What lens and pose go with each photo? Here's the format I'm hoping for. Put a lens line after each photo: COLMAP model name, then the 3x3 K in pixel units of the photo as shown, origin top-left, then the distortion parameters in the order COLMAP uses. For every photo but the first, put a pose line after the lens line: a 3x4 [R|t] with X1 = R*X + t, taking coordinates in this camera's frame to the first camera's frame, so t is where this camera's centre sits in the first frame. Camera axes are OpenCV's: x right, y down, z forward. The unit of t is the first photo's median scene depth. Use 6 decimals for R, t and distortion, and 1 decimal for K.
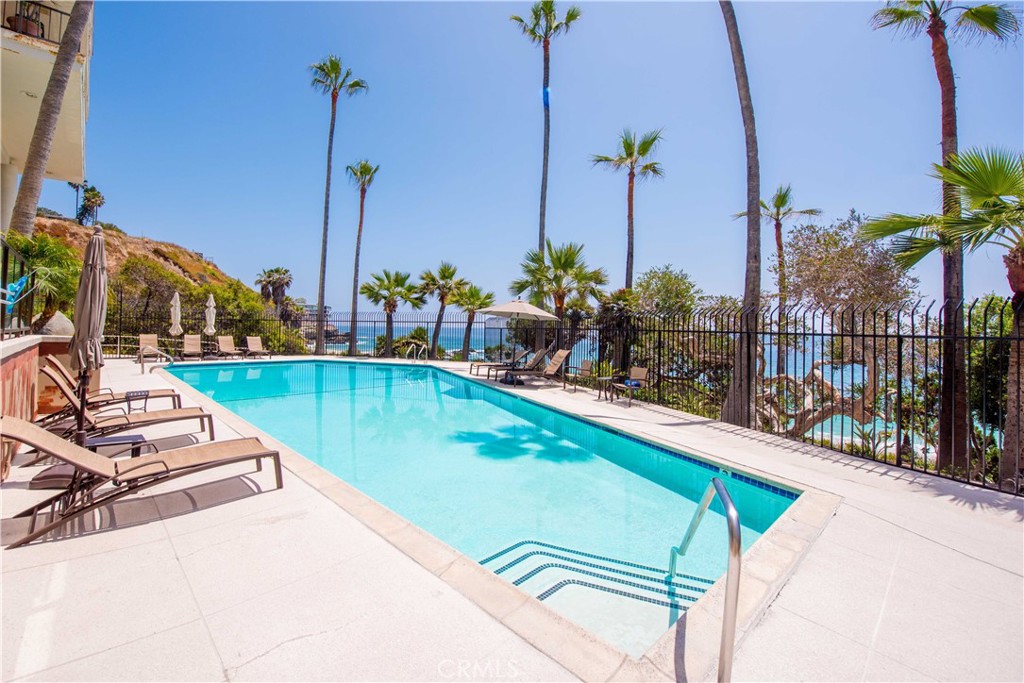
lens RADIAL K [[435.6, 0, 509.5], [0, 435.6, 317.7], [0, 0, 1]] dist [-0.014793, 0.000187]
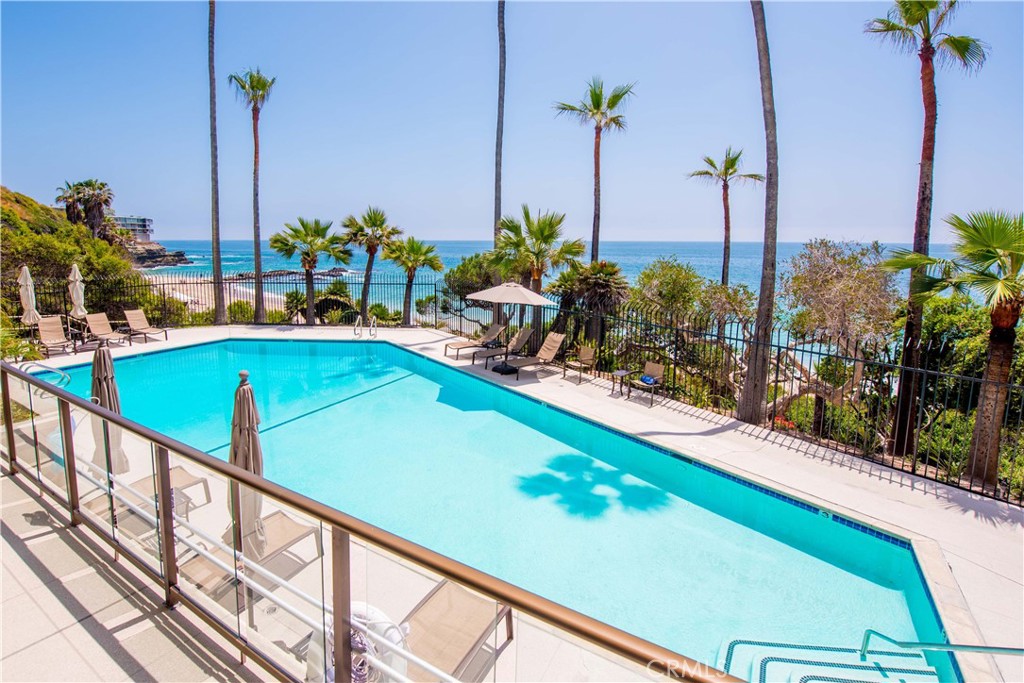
lens RADIAL K [[471.7, 0, 511.9], [0, 471.7, 297.2], [0, 0, 1]] dist [-0.011938, -0.000348]
pose [[0.964302, -0.036803, 0.262236, -0.161093], [-0.001144, 0.989707, 0.143106, -0.103140], [-0.264804, -0.138298, 0.954334, 0.026239]]
